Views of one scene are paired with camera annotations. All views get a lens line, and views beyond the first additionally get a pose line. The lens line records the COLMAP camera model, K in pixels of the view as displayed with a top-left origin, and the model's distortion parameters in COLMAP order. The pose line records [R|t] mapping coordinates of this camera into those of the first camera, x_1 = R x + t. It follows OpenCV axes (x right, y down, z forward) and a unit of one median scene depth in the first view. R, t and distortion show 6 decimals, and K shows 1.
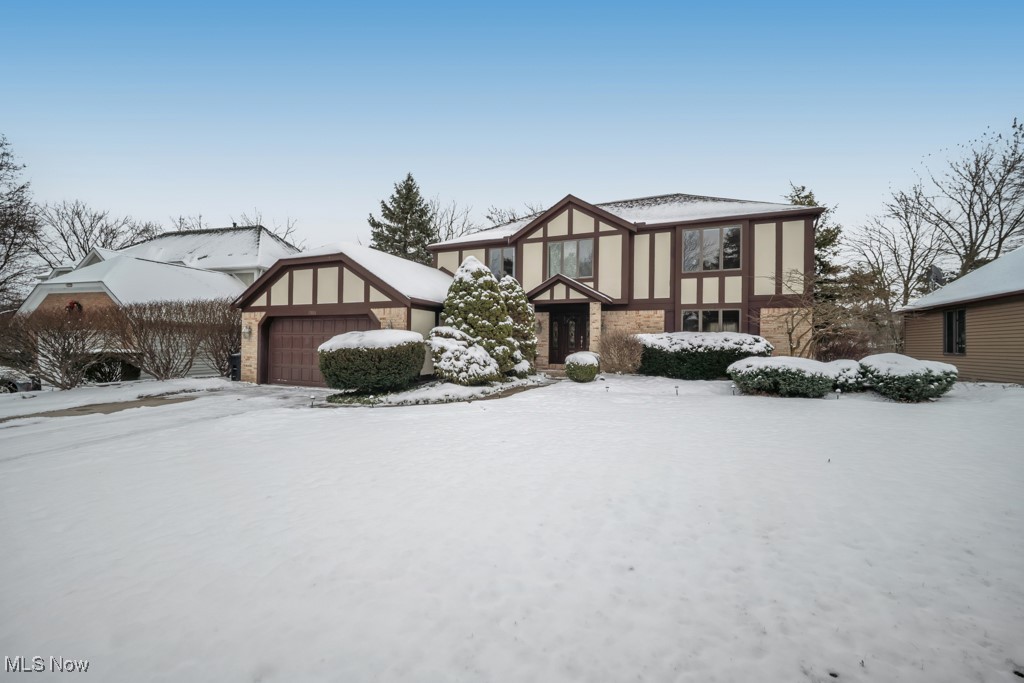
lens RADIAL K [[439.2, 0, 512.0], [0, 439.2, 341.5], [0, 0, 1]] dist [-0.001098, -0.000238]
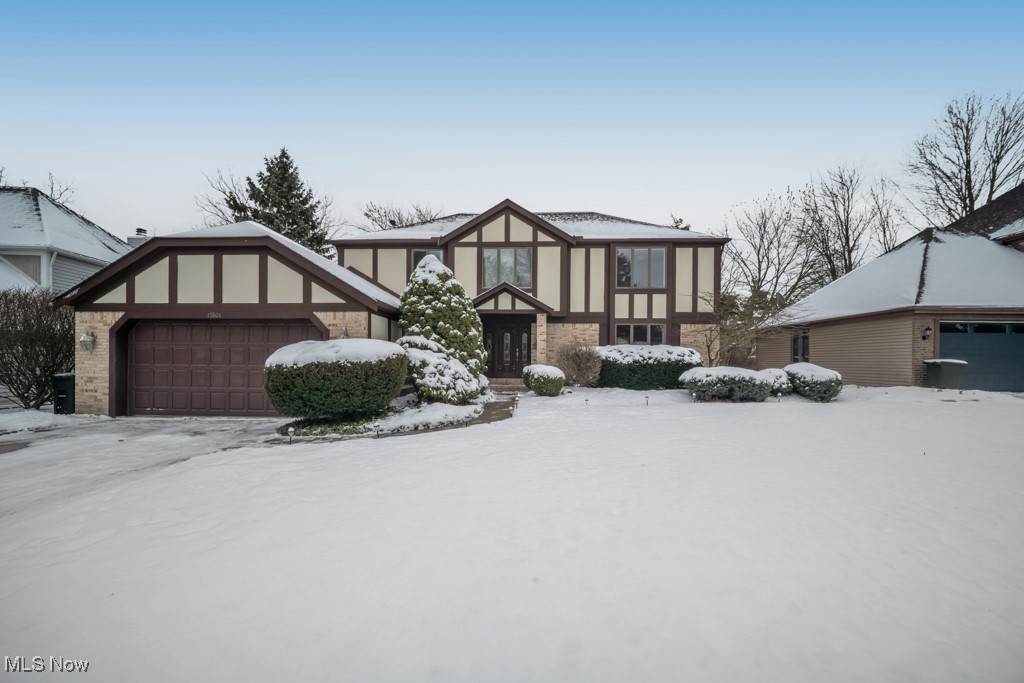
lens RADIAL K [[447.6, 0, 511.3], [0, 447.6, 360.4], [0, 0, 1]] dist [-0.001888, -0.000616]
pose [[0.925196, -0.007081, 0.379424, -0.282330], [0.003466, 0.999942, 0.010210, 0.004064], [-0.379474, -0.008132, 0.925166, 0.123998]]
